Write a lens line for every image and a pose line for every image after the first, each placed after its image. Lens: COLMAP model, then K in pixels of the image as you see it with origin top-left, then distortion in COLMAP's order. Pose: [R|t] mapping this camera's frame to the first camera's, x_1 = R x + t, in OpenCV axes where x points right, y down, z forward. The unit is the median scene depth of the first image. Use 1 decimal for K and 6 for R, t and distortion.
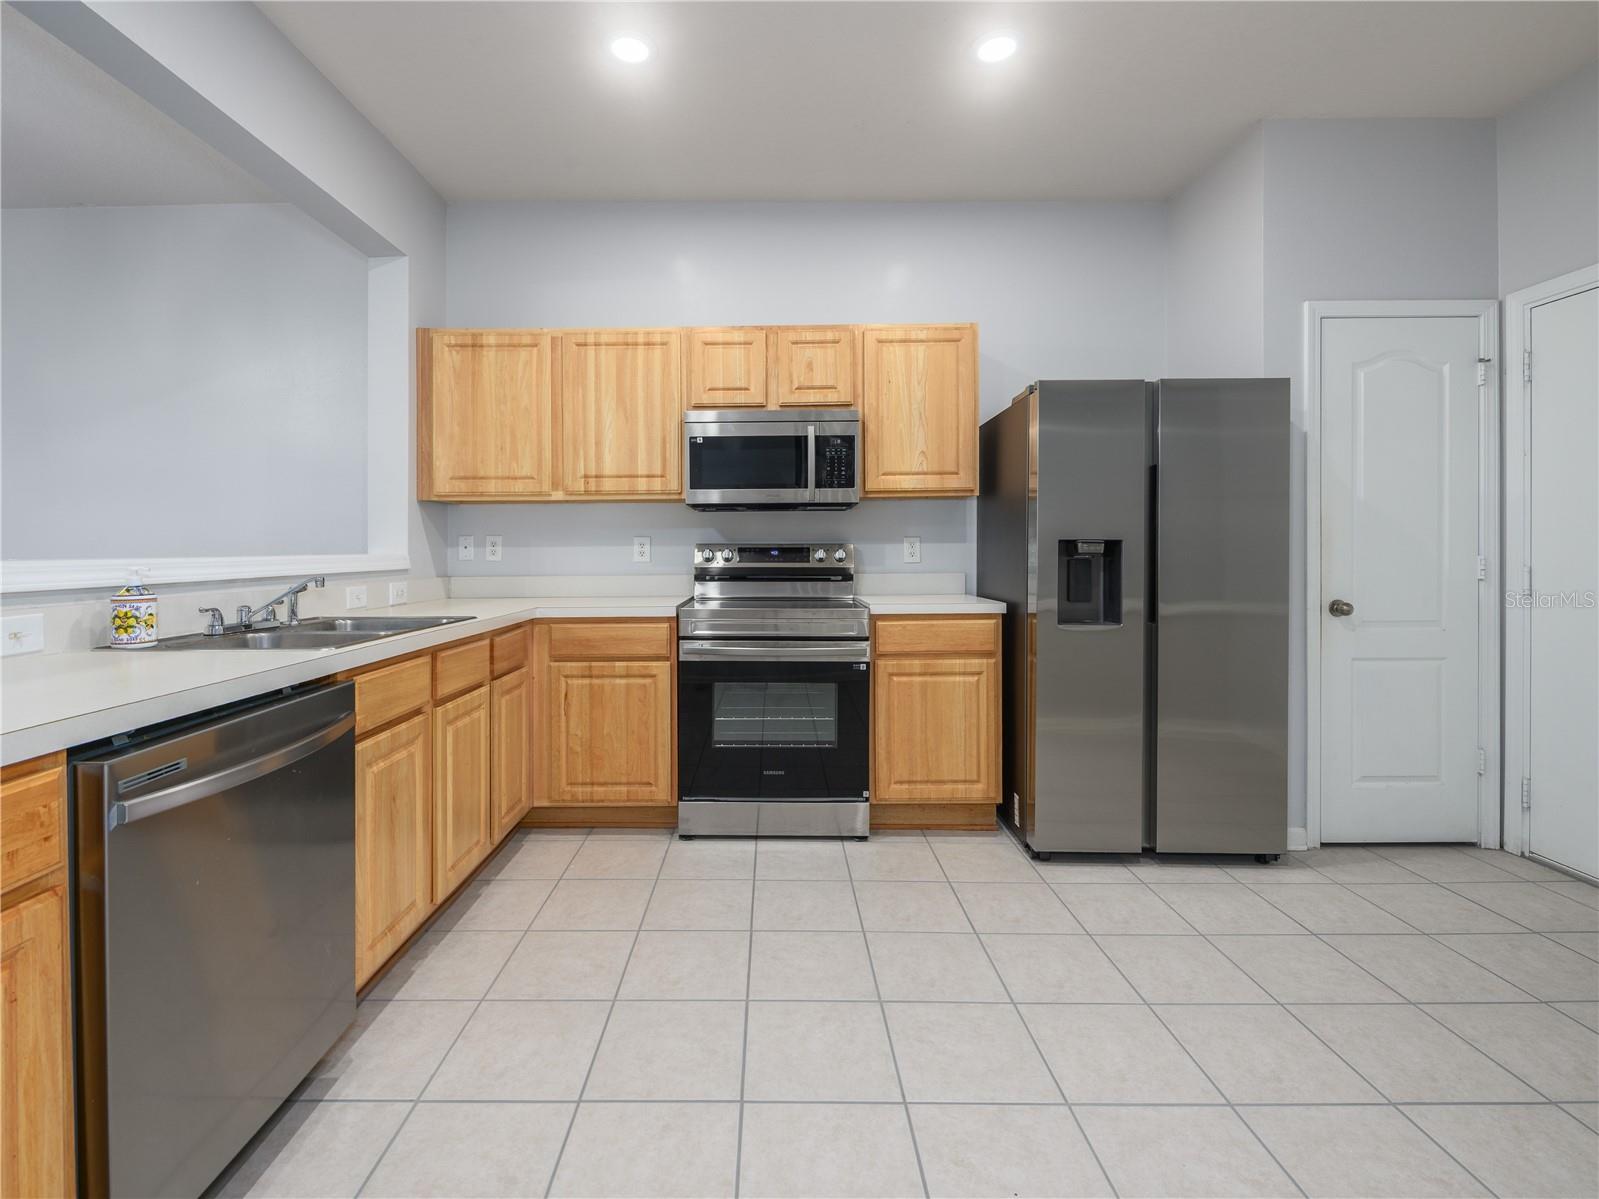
lens RADIAL K [[719.0, 0, 808.0], [0, 719.0, 559.7], [0, 0, 1]] dist [-0.002413, -0.000990]
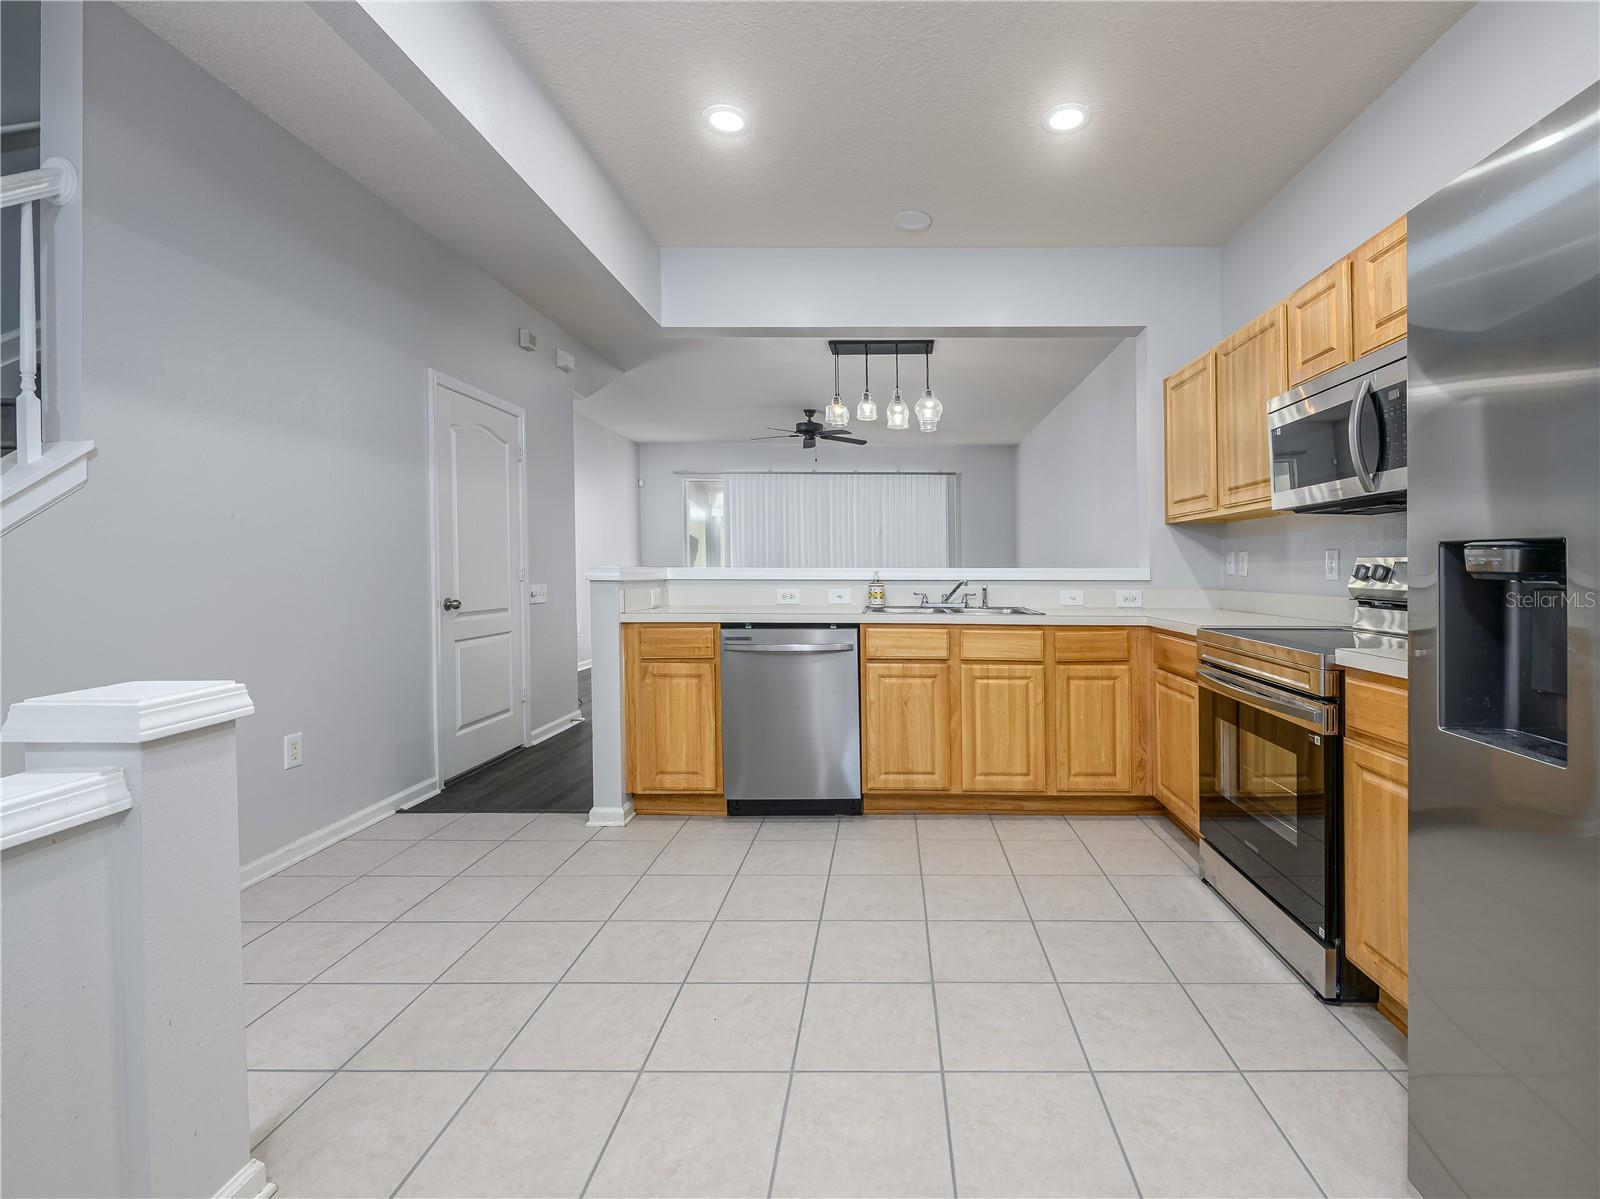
lens RADIAL K [[713.5, 0, 848.8], [0, 713.5, 570.5], [0, 0, 1]] dist [-0.000026, -0.000118]
pose [[-0.046462, 0.007731, -0.998890, 0.679527], [-0.017956, 0.999802, 0.008573, -0.005328], [0.998759, 0.018334, -0.046314, 0.531383]]
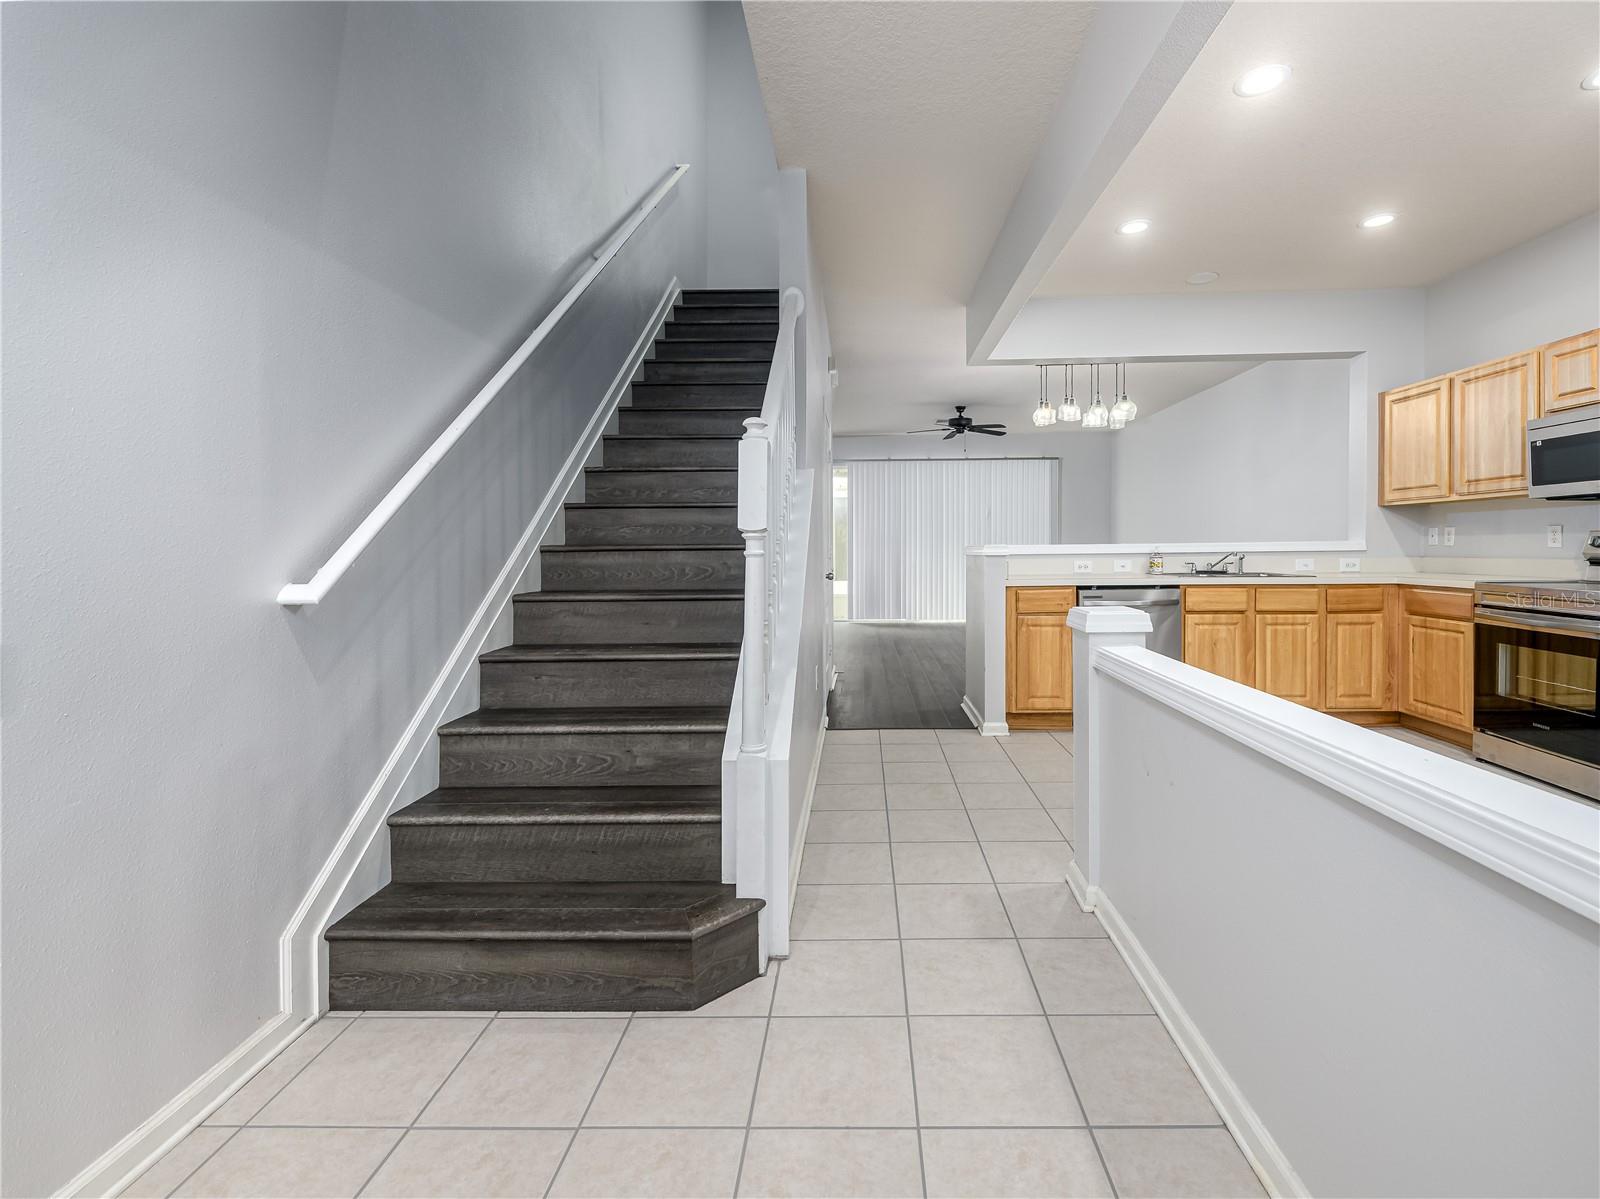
lens RADIAL K [[719.5, 0, 808.5], [0, 719.5, 559.7], [0, 0, 1]] dist [-0.002413, -0.000990]
pose [[-0.069951, 0.023571, -0.997272, 1.081616], [-0.004019, 0.999706, 0.023910, 0.000103], [0.997542, 0.005680, -0.069836, -0.106231]]
